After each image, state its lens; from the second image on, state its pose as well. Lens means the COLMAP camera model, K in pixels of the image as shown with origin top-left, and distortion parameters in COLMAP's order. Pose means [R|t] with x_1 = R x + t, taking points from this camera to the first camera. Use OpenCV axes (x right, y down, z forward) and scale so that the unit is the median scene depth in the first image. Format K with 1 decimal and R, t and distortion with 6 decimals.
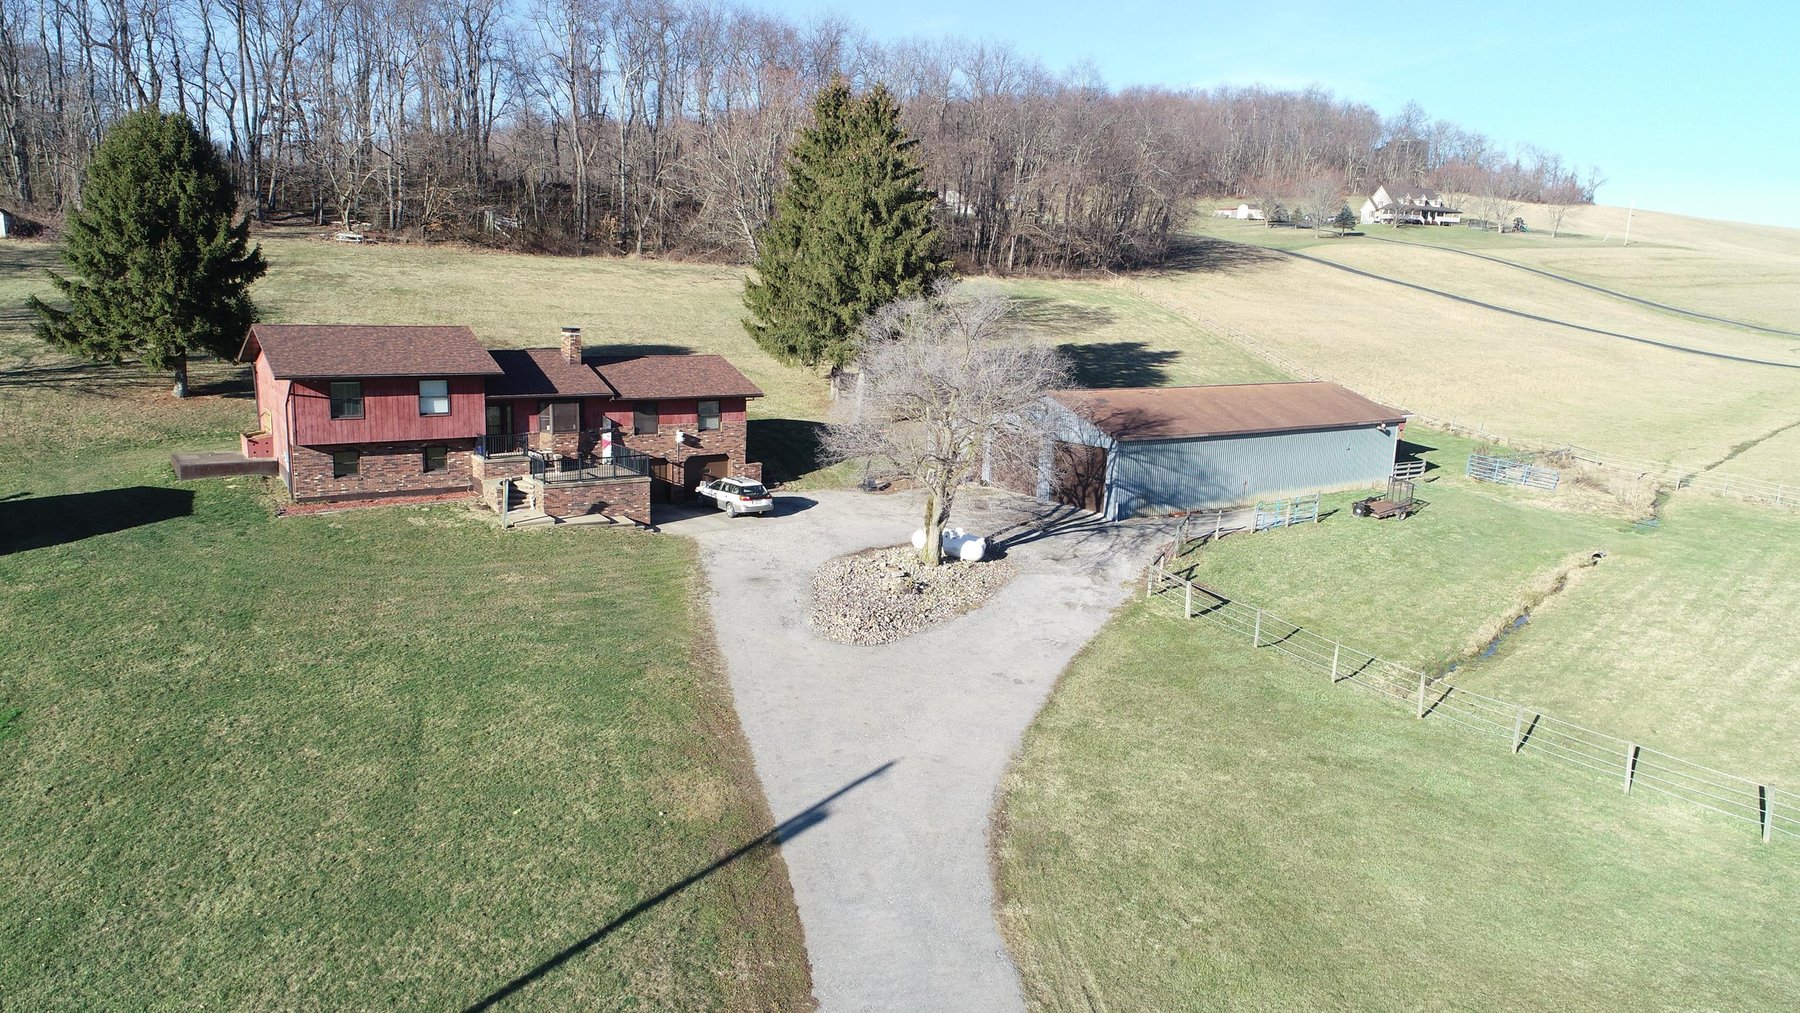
lens RADIAL K [[1199.5, 0, 902.0], [0, 1199.5, 502.8], [0, 0, 1]] dist [-0.004907, -0.001230]
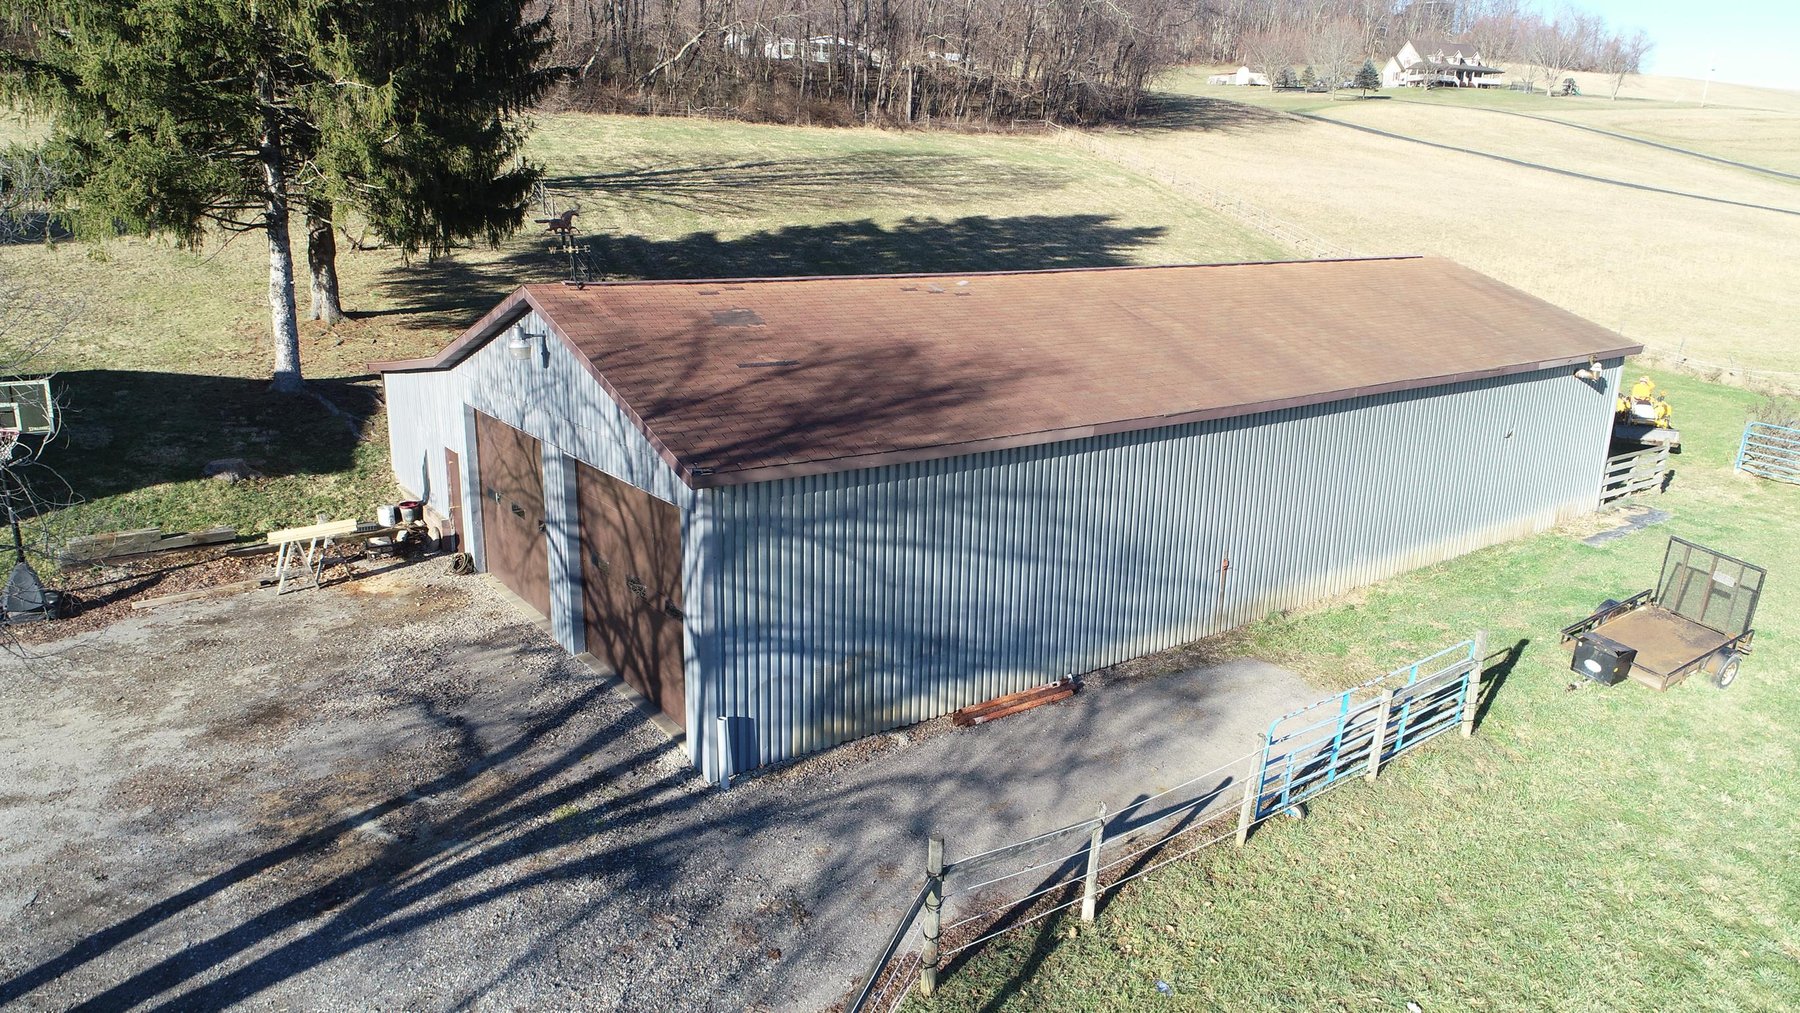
lens RADIAL K [[1199.5, 0, 902.0], [0, 1199.5, 502.8], [0, 0, 1]] dist [-0.004907, -0.001230]
pose [[0.999864, -0.016491, -0.000596, 0.213557], [0.016489, 0.996969, 0.076030, -0.063707], [-0.000660, -0.076030, 0.997105, 0.726560]]
